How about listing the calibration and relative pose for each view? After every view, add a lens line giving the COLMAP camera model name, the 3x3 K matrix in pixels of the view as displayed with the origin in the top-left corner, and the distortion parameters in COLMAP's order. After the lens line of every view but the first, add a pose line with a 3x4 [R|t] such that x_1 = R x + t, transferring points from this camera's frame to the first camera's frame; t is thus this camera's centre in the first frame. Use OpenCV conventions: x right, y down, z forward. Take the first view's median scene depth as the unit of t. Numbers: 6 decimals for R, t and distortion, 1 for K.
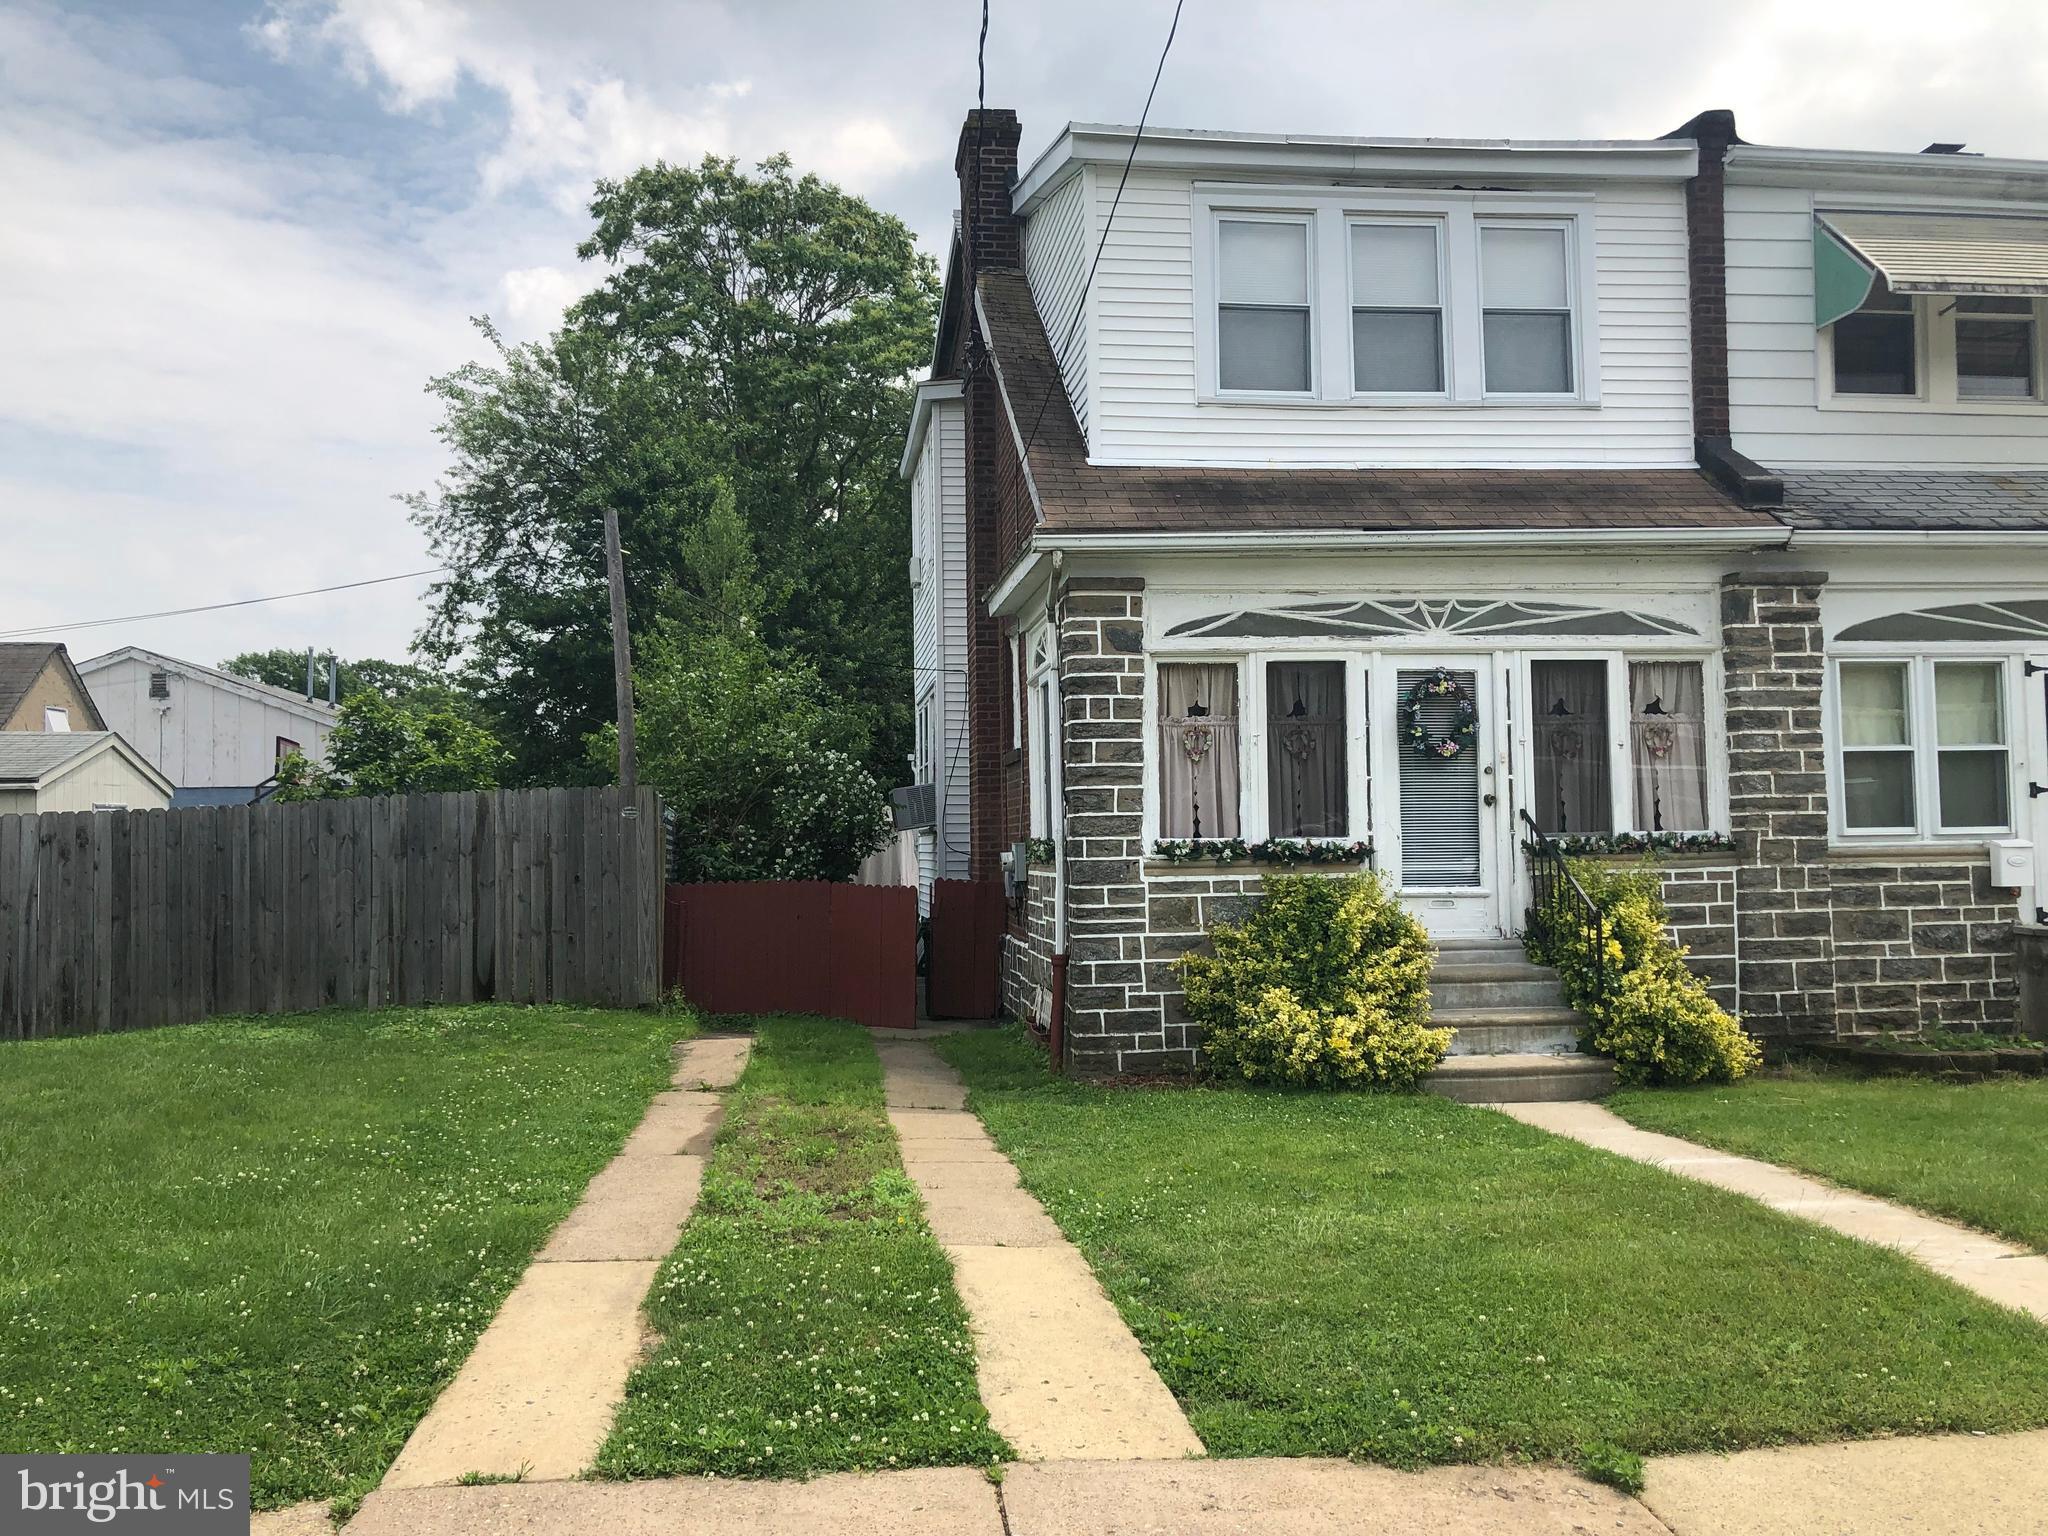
lens RADIAL K [[1704.0, 0, 1024.2], [0, 1704.0, 759.7], [0, 0, 1]] dist [0.027289, -0.033559]
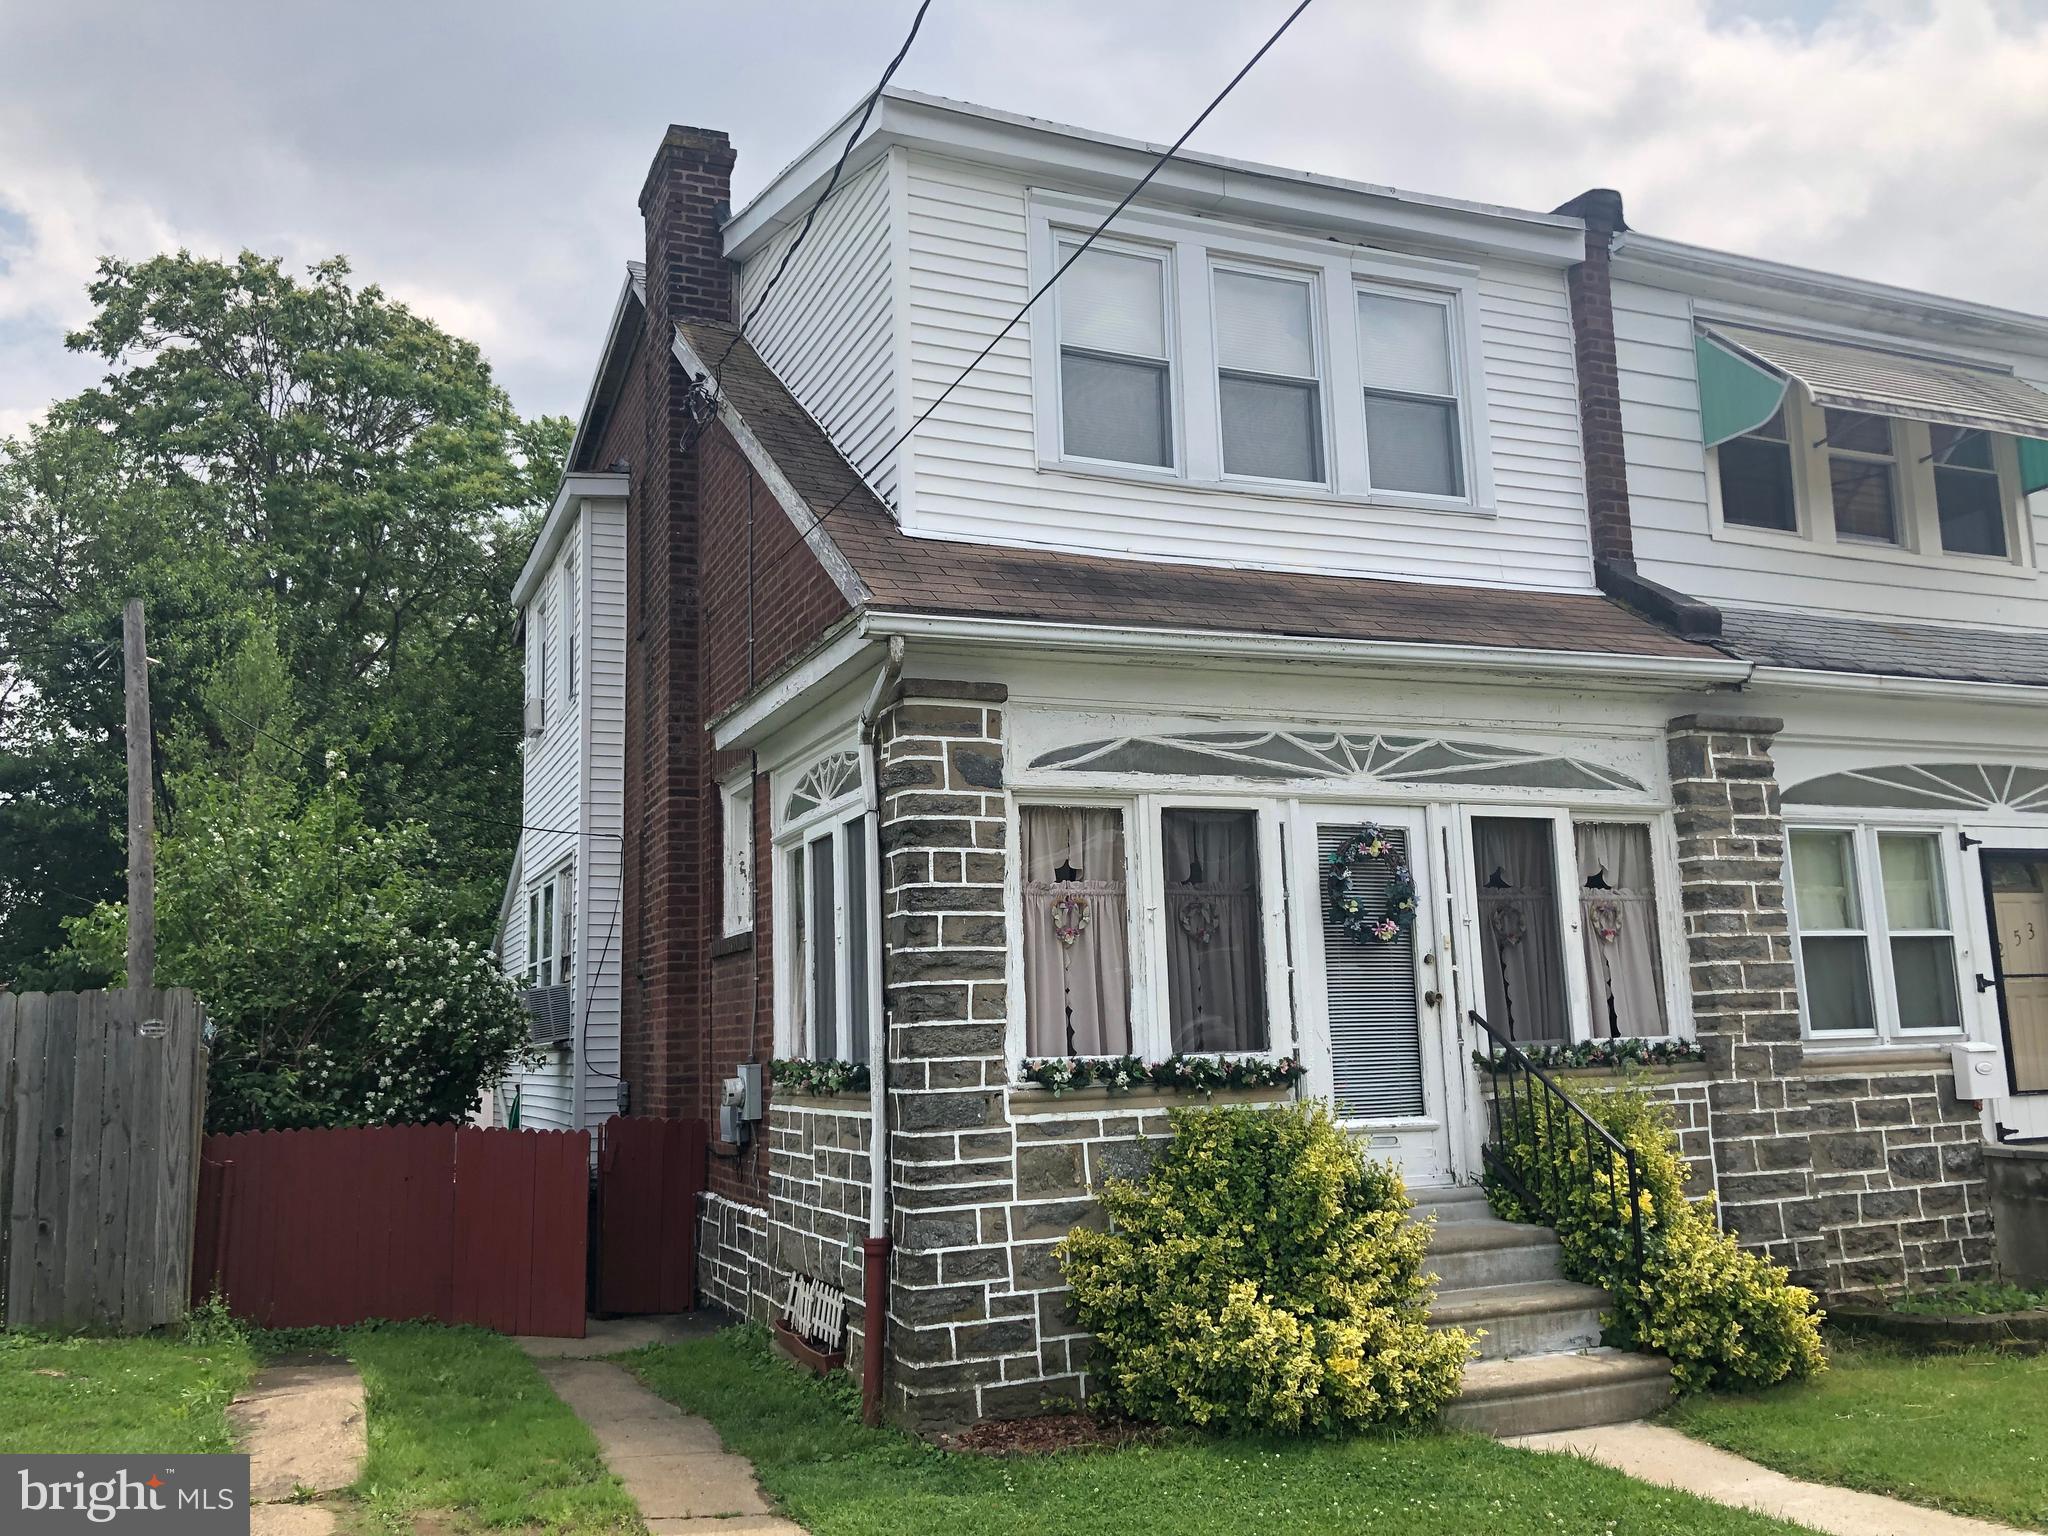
lens RADIAL K [[1704.0, 0, 1024.2], [0, 1704.0, 759.7], [0, 0, 1]] dist [0.027289, -0.033559]
pose [[0.961453, 0.031159, 0.273198, -0.109587], [0.001612, 0.992903, -0.118918, 0.008103], [-0.274965, 0.114774, 0.954579, 0.310924]]
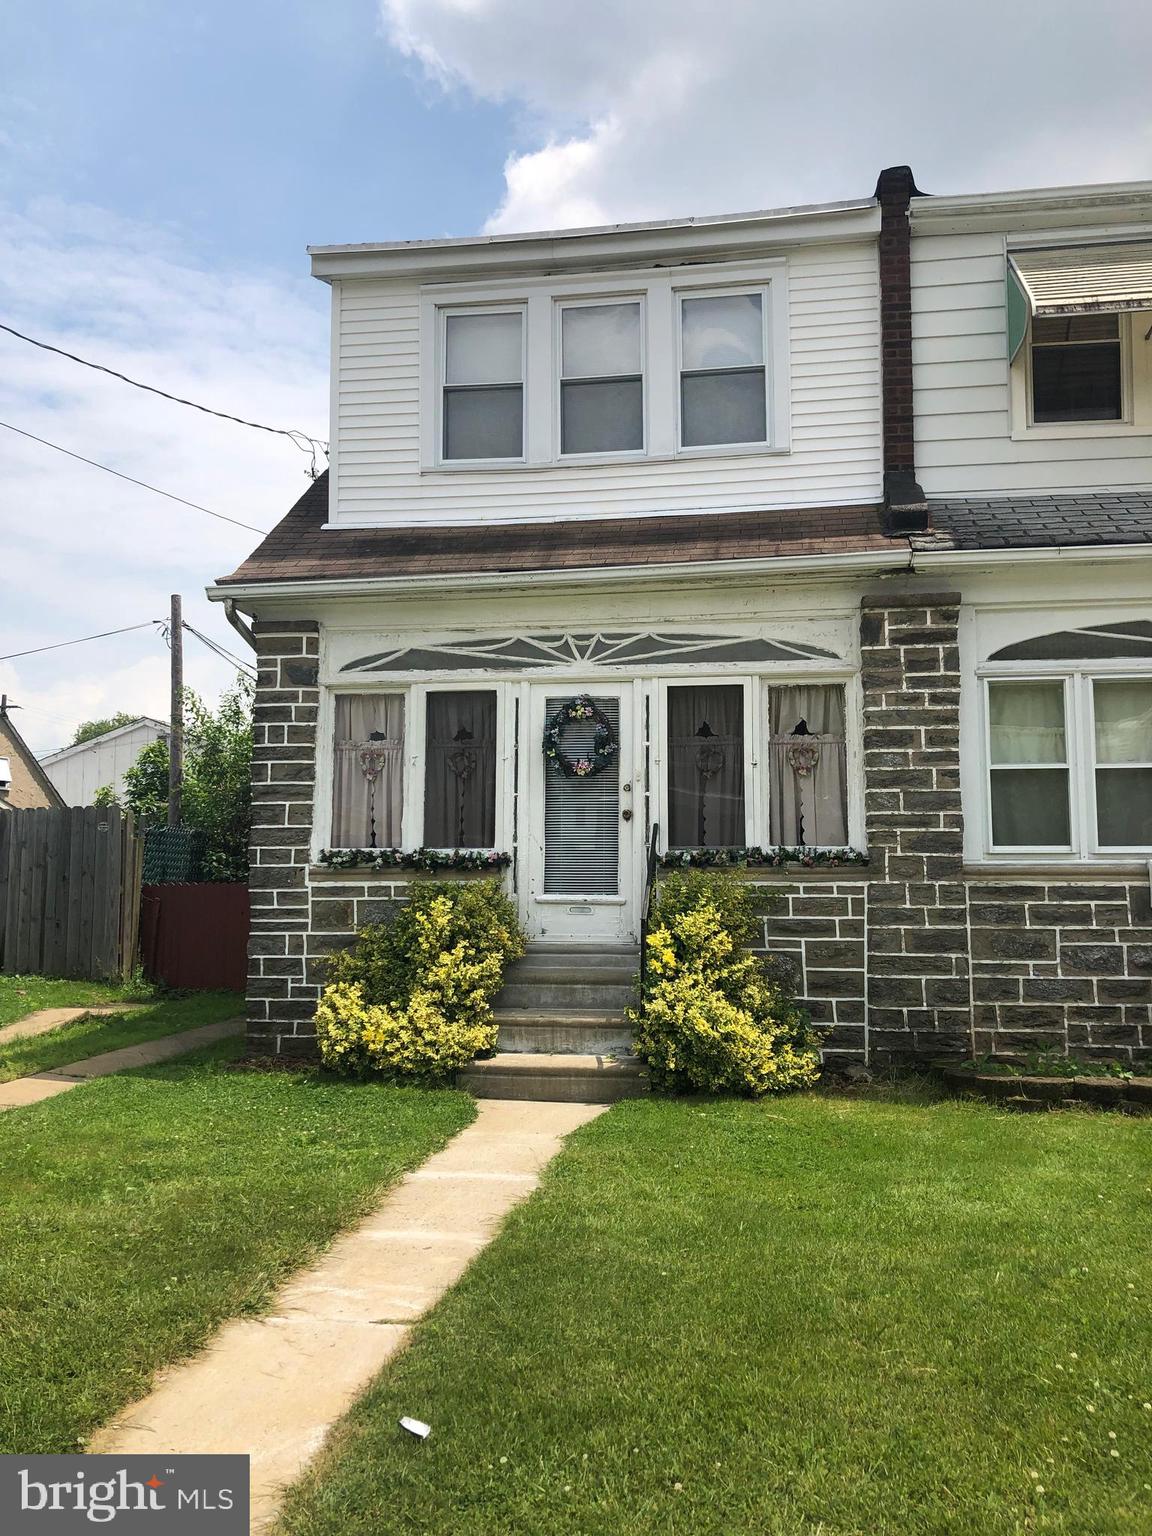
lens RADIAL K [[1272.6, 0, 578.5], [0, 1272.6, 745.8], [0, 0, 1]] dist [0.088219, -0.246996]
pose [[0.960764, -0.011240, -0.277138, 0.460547], [-0.000621, 0.999089, -0.042672, 0.013713], [0.277365, 0.041169, 0.959882, 0.211195]]
